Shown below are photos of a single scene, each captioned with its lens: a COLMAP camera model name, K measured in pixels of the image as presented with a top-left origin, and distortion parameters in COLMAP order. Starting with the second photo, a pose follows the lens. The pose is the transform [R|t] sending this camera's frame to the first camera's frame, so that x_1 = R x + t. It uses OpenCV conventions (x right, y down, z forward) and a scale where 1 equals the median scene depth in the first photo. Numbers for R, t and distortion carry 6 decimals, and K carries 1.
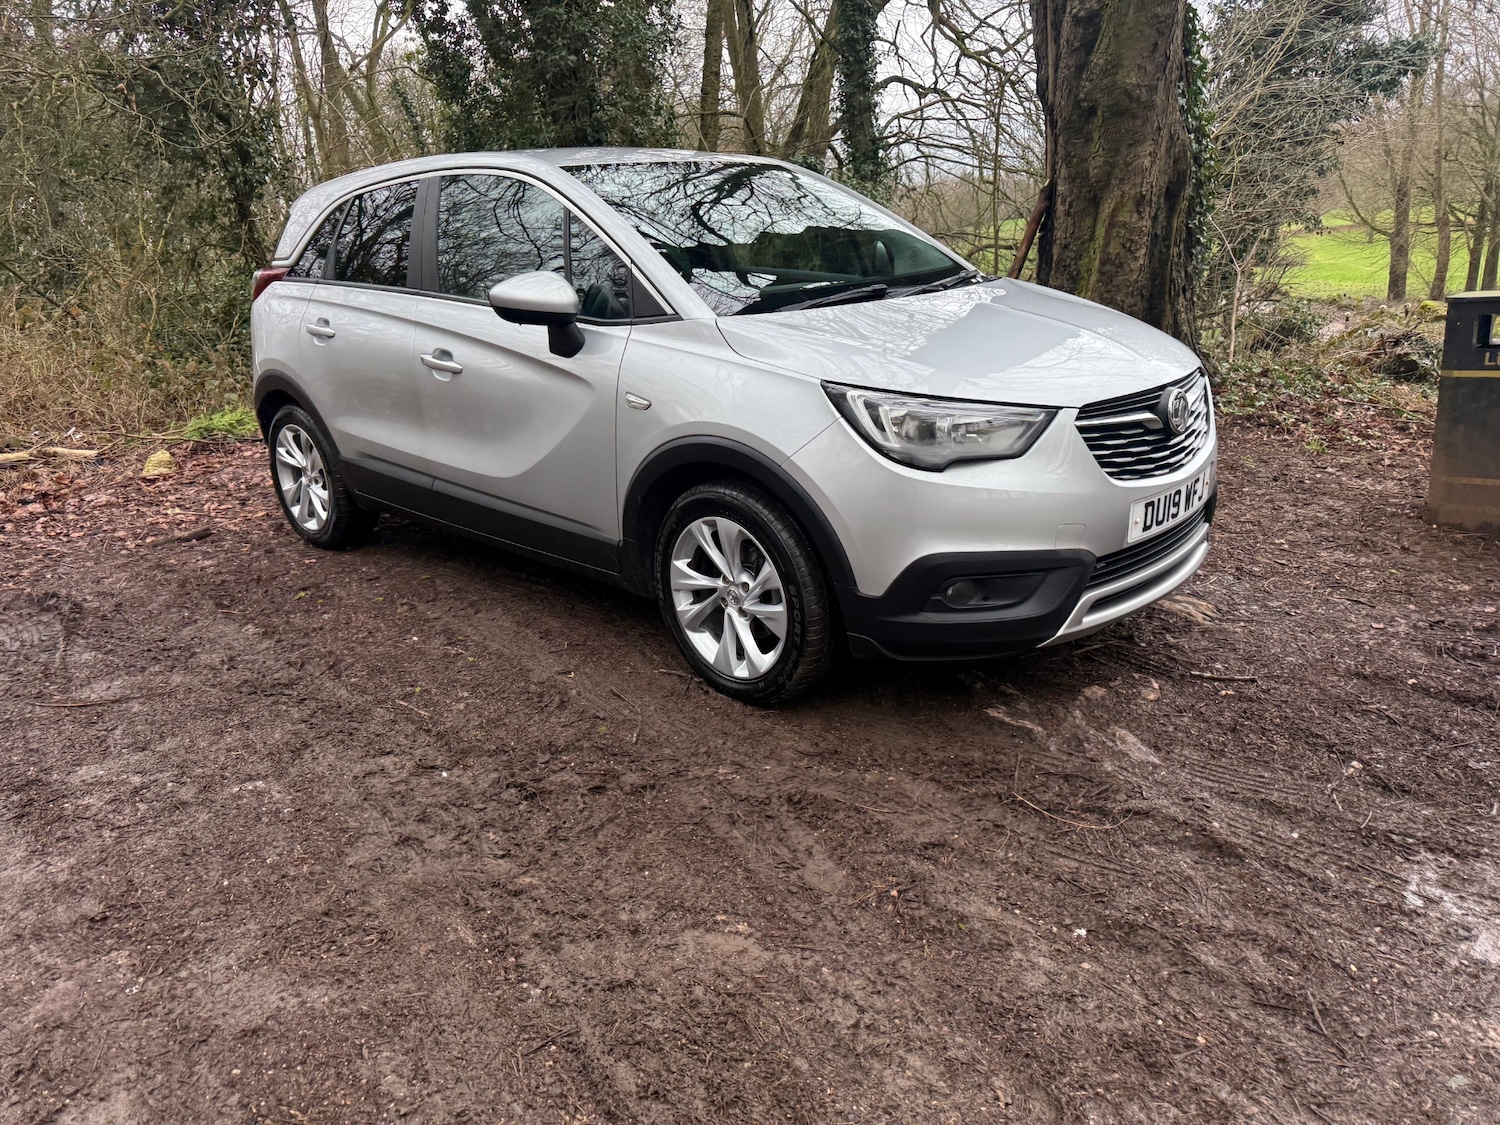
lens RADIAL K [[1068.1, 0, 742.6], [0, 1068.1, 560.2], [0, 0, 1]] dist [0.046626, -0.051150]
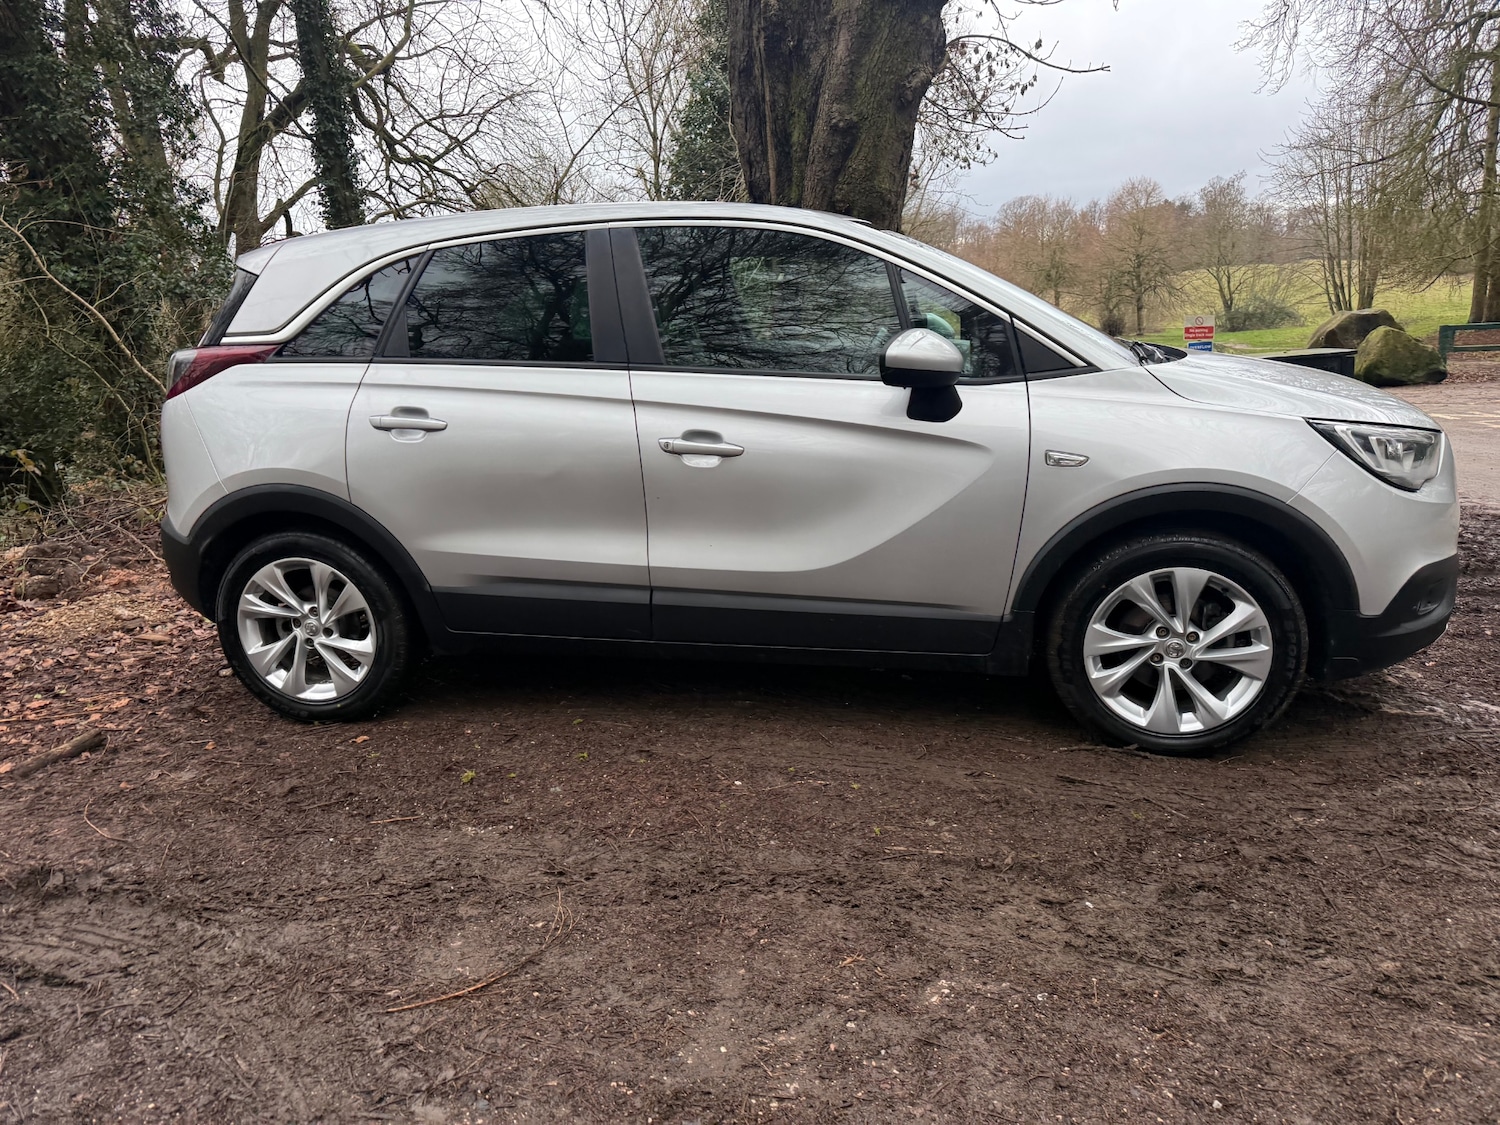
lens RADIAL K [[1061.5, 0, 742.8], [0, 1061.5, 558.7], [0, 0, 1]] dist [0.064619, -0.088673]
pose [[0.839667, -0.114697, 0.530852, -0.720965], [0.164232, 0.985307, -0.046883, -0.056018], [-0.517675, 0.126549, 0.846167, 0.316342]]
